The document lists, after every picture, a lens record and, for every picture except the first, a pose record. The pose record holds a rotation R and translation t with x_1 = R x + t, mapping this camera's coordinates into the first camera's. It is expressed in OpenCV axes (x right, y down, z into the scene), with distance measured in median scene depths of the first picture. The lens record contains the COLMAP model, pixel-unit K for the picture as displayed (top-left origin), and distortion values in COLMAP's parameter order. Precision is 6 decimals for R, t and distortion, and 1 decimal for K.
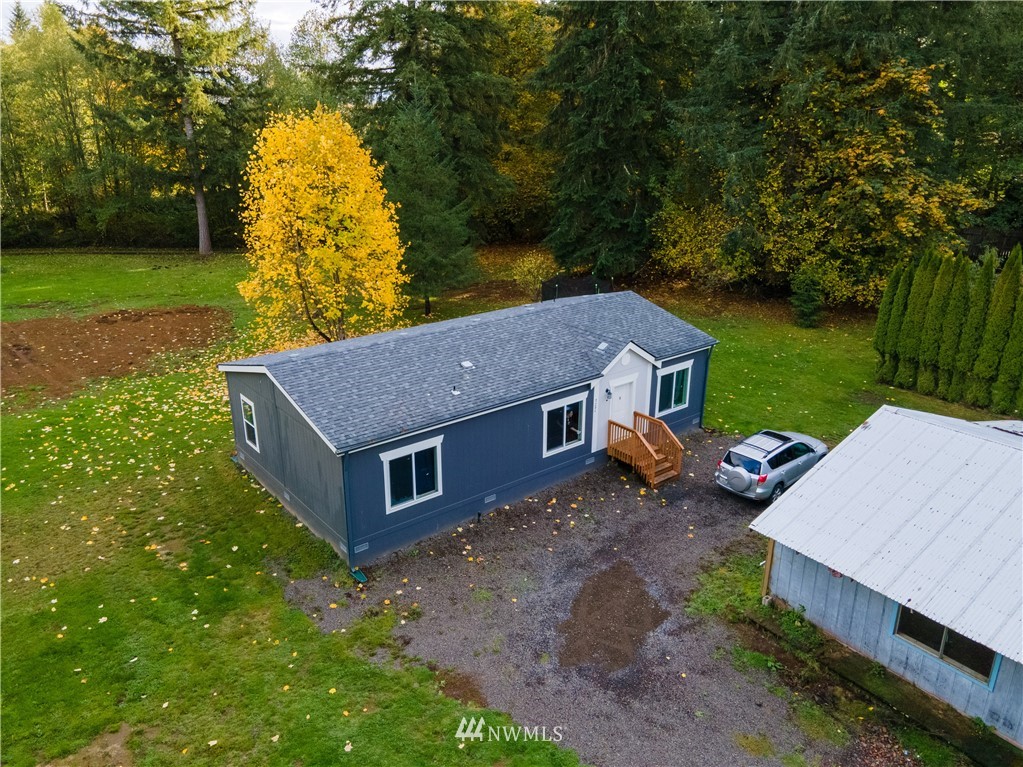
lens RADIAL K [[754.1, 0, 511.5], [0, 754.1, 383.5], [0, 0, 1]] dist [0.031943, 0.005732]
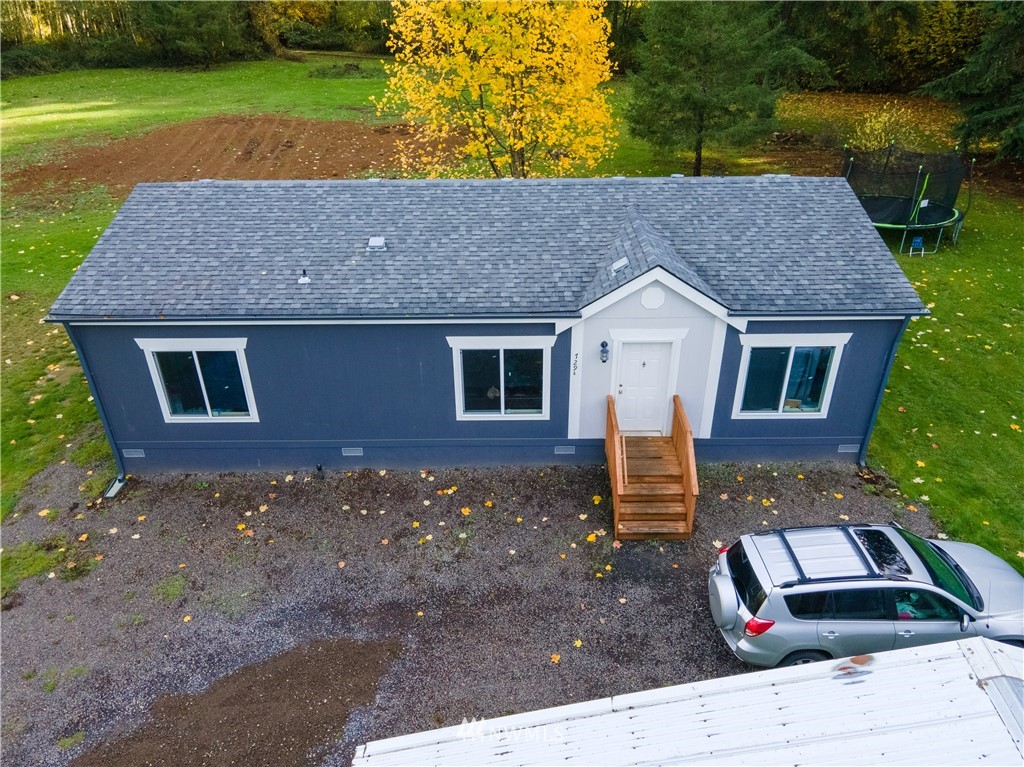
lens RADIAL K [[774.4, 0, 512.0], [0, 774.4, 383.5], [0, 0, 1]] dist [0.037116, 0.001072]
pose [[0.779233, 0.314167, -0.542305, 0.403002], [-0.203838, 0.945285, 0.254728, -0.097473], [0.592660, -0.087951, 0.800637, 0.516965]]
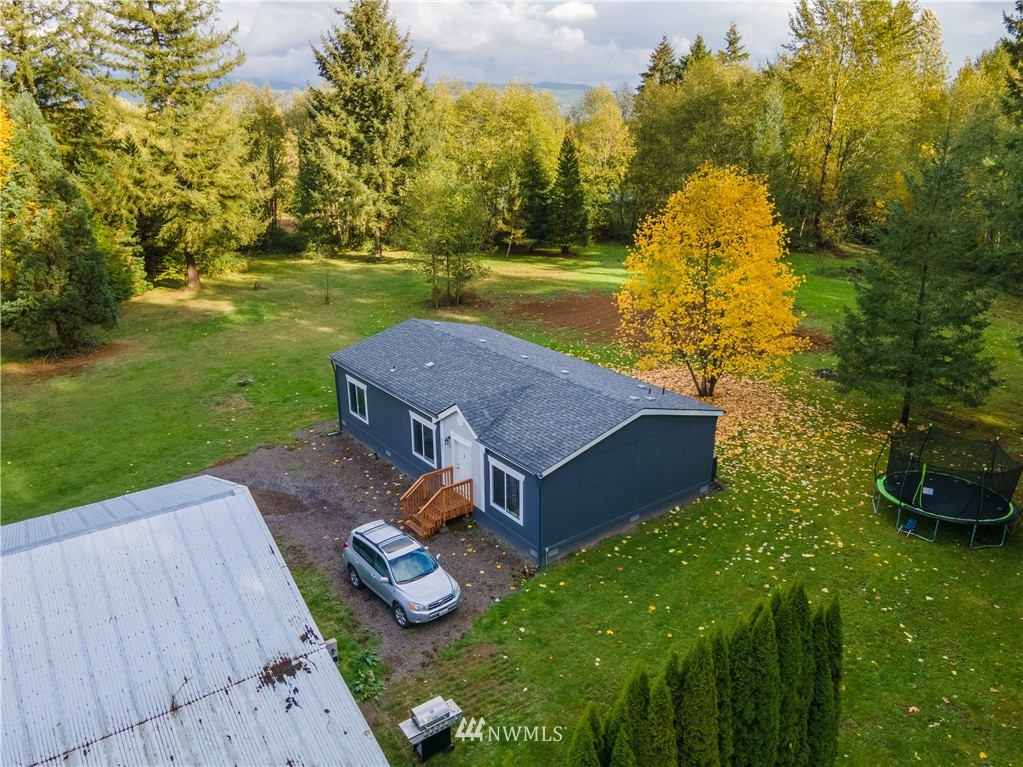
lens RADIAL K [[754.1, 0, 511.5], [0, 754.1, 383.5], [0, 0, 1]] dist [0.031943, 0.005732]
pose [[-0.032158, 0.327502, -0.944303, 1.165805], [-0.332908, 0.887333, 0.319081, -0.453043], [0.942411, 0.324627, 0.080493, 1.000737]]
